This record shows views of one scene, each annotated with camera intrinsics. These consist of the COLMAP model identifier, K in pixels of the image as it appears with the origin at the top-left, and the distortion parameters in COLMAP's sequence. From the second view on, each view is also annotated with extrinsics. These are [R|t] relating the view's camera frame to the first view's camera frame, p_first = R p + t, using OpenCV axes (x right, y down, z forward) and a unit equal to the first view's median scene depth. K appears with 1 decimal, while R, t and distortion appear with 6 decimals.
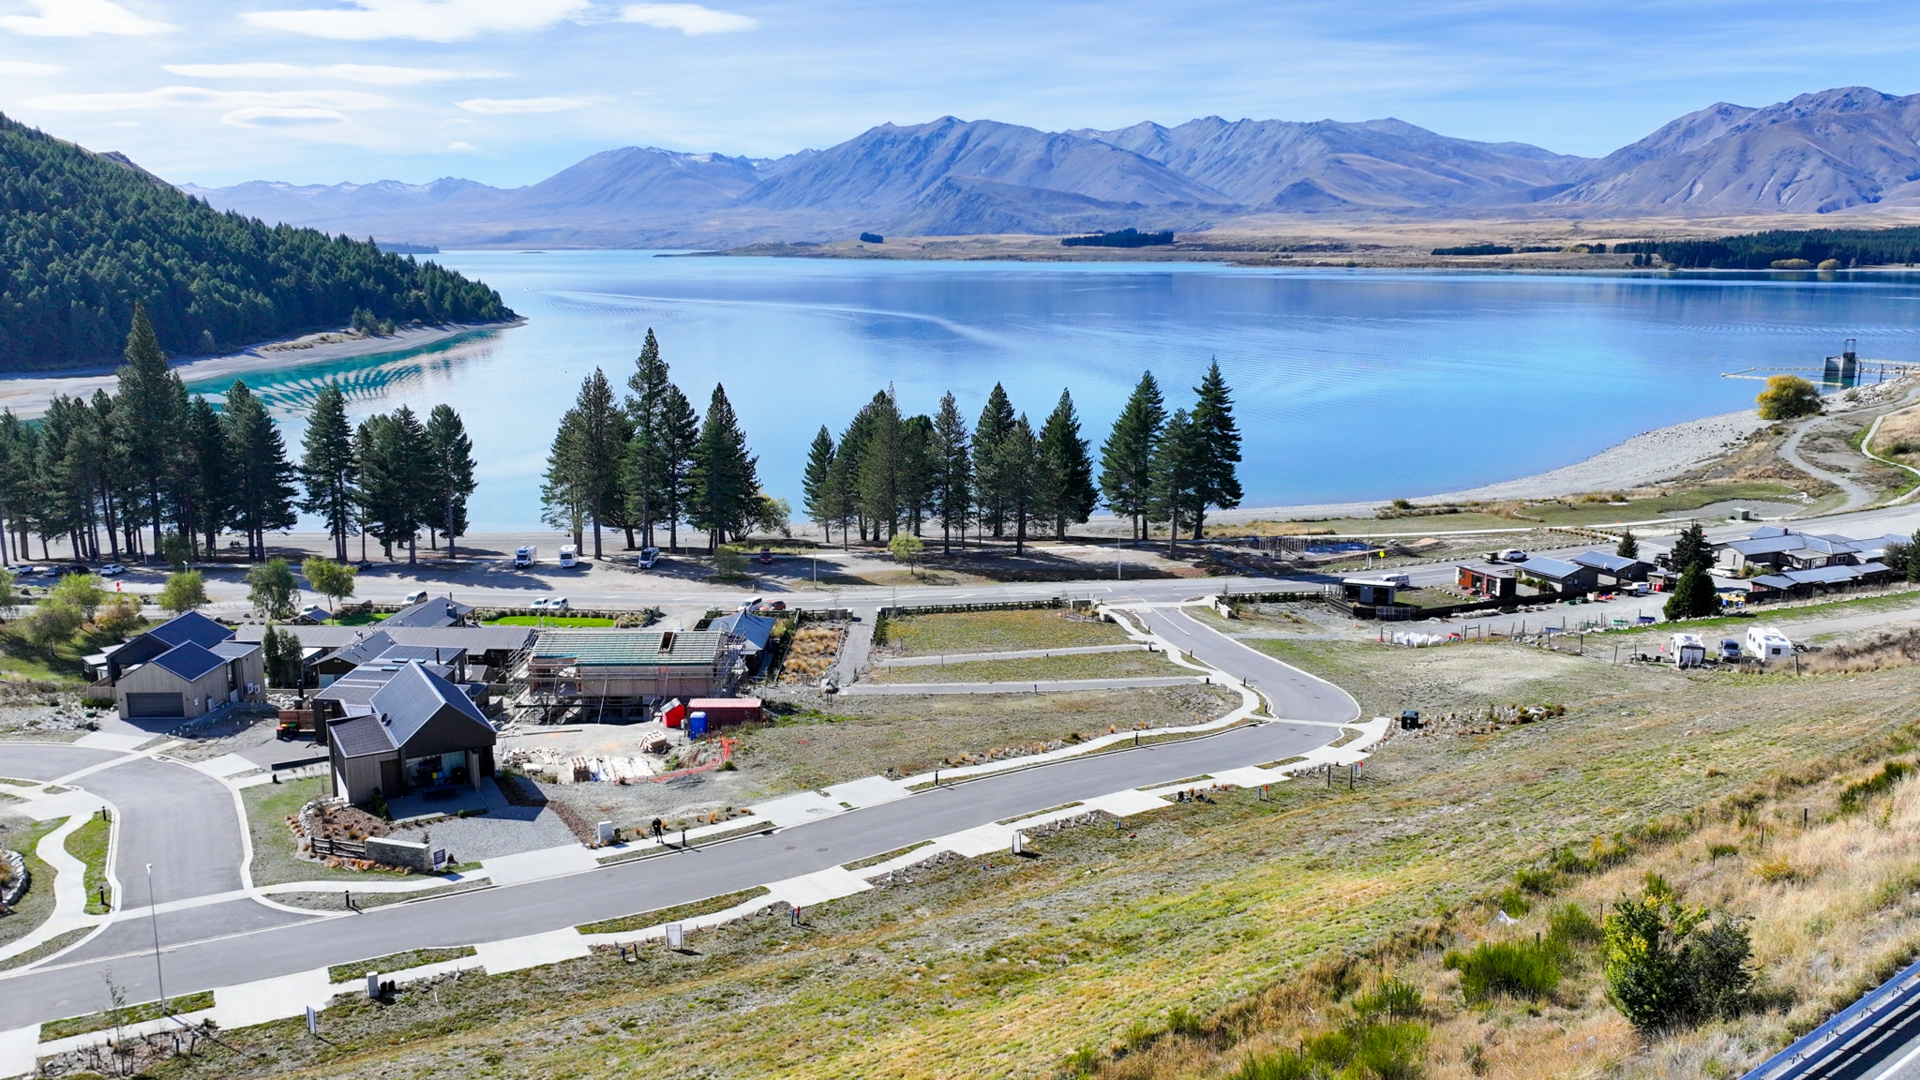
lens RADIAL K [[1539.1, 0, 952.7], [0, 1539.1, 544.7], [0, 0, 1]] dist [0.002093, 0.004805]
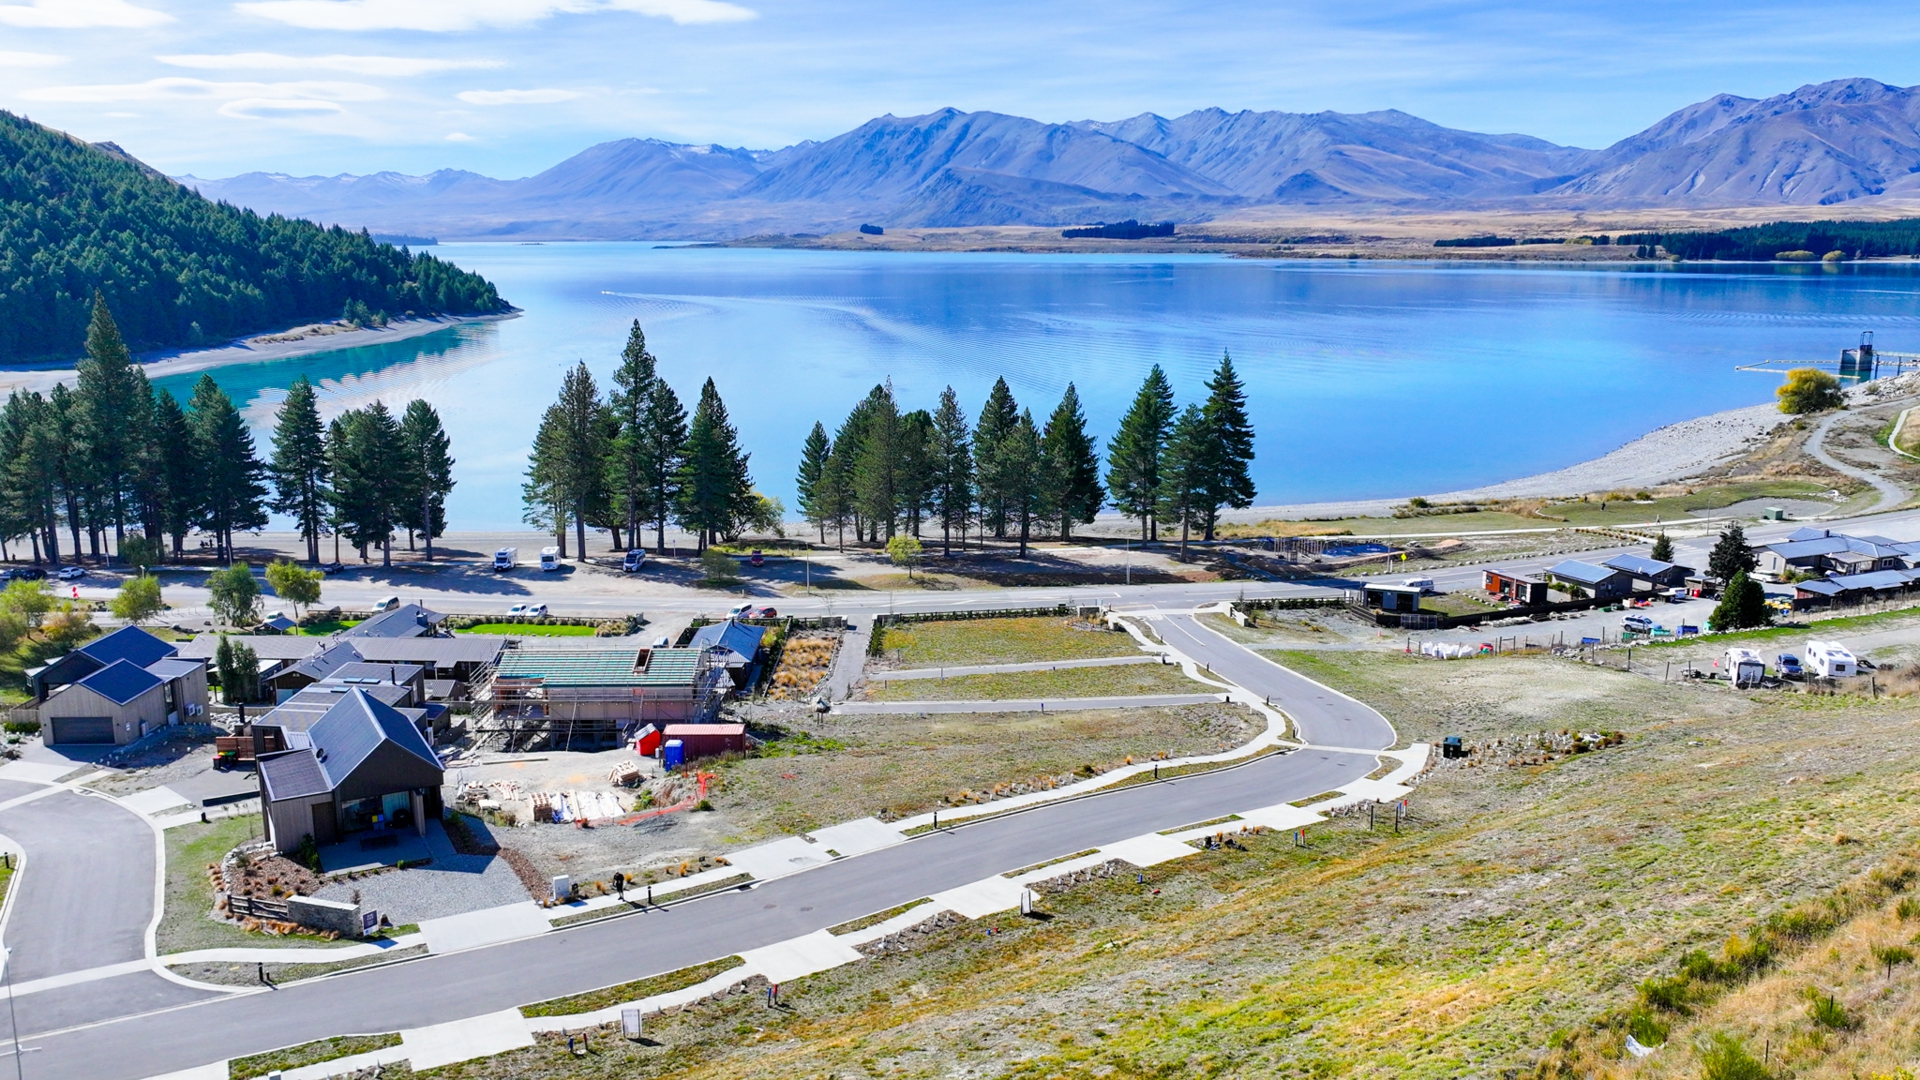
lens RADIAL K [[1539.1, 0, 952.8], [0, 1539.1, 547.9], [0, 0, 1]] dist [0.002093, 0.004805]
pose [[1.000000, 0.000251, 0.000020, -0.000173], [-0.000251, 0.999974, 0.007171, -0.005729], [-0.000018, -0.007171, 0.999974, 0.043391]]
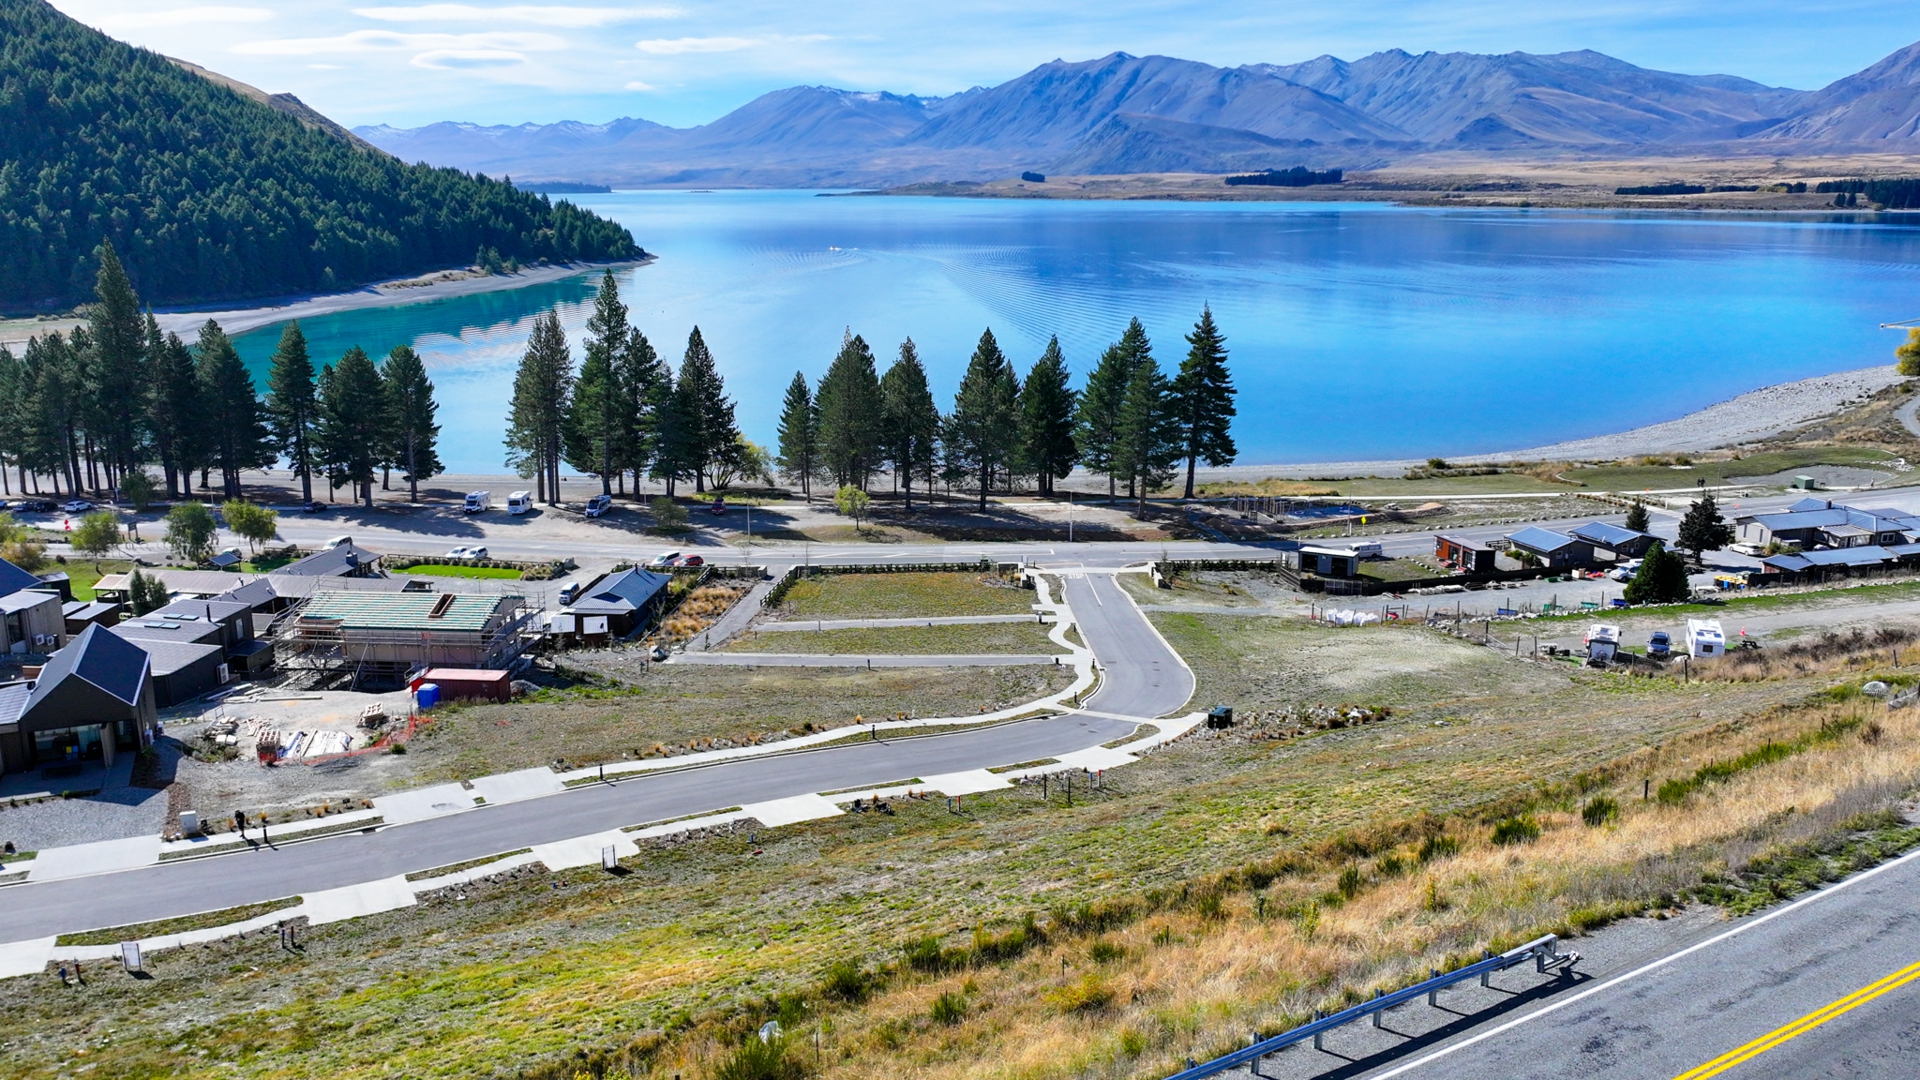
lens RADIAL K [[1539.1, 0, 952.1], [0, 1539.1, 544.1], [0, 0, 1]] dist [0.002093, 0.004805]
pose [[0.994214, 0.024443, -0.104599, 0.119440], [-0.020513, 0.999048, 0.038489, -0.008927], [0.105441, -0.036121, 0.993769, 0.053493]]
